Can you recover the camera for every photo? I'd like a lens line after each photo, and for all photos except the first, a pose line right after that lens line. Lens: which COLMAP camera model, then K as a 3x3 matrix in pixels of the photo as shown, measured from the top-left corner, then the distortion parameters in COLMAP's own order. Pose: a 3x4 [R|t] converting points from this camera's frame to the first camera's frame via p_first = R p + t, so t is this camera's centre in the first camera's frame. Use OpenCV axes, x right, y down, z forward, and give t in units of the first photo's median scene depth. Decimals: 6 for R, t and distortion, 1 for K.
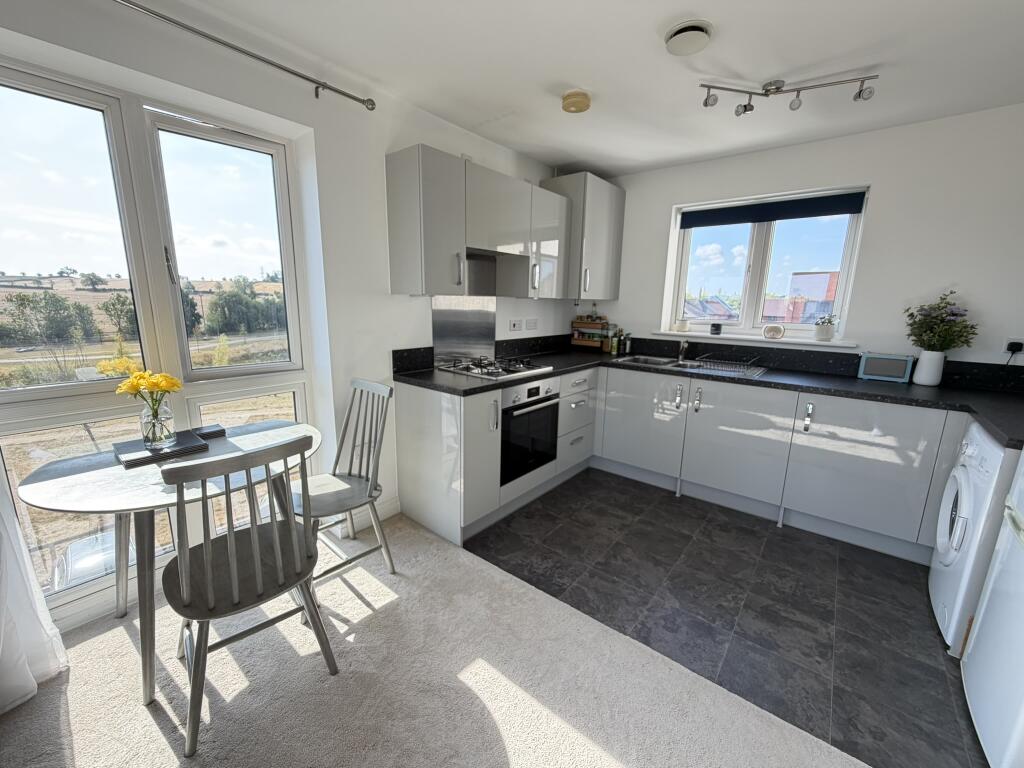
lens RADIAL K [[405.9, 0, 511.9], [0, 405.9, 386.4], [0, 0, 1]] dist [-0.002127, -0.000755]
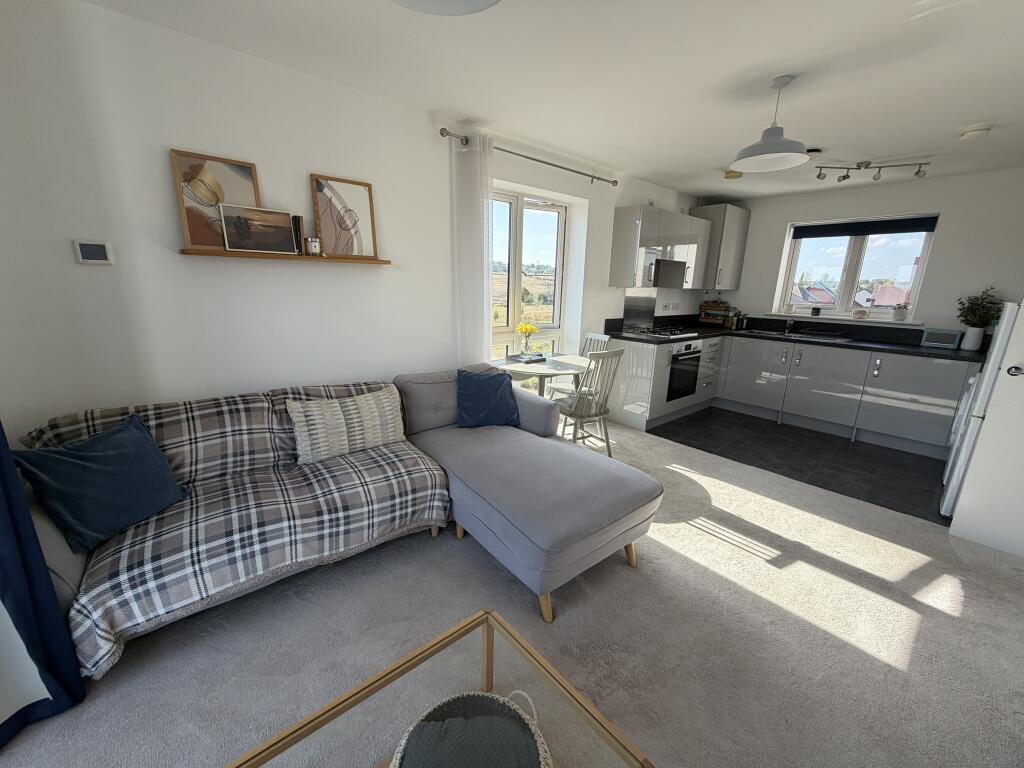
lens RADIAL K [[405.9, 0, 508.1], [0, 405.9, 387.2], [0, 0, 1]] dist [-0.002127, -0.000755]
pose [[0.982992, 0.049847, -0.176753, -0.326844], [-0.043203, 0.998215, 0.041241, 0.124567], [0.178494, -0.032904, 0.983391, -0.667721]]
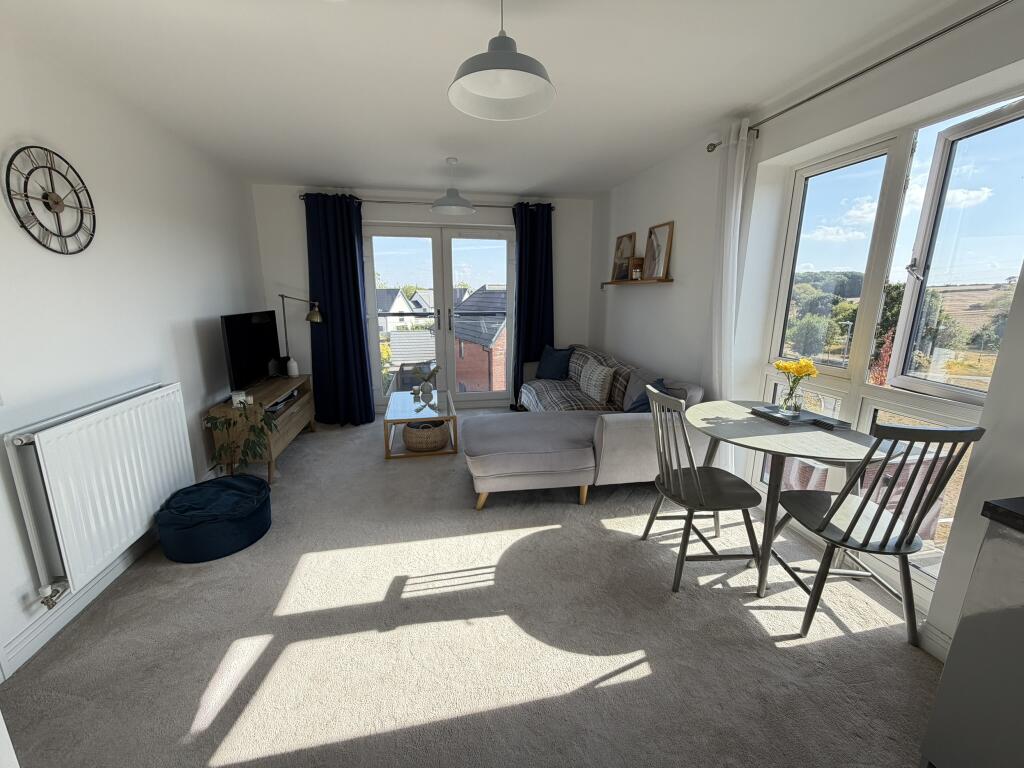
lens RADIAL K [[405.9, 0, 509.3], [0, 405.9, 386.7], [0, 0, 1]] dist [-0.002127, -0.000755]
pose [[-0.628199, 0.152975, -0.762866, 0.506382], [-0.176687, 0.926817, 0.331349, -0.156530], [0.757725, 0.342942, -0.555197, 0.724767]]
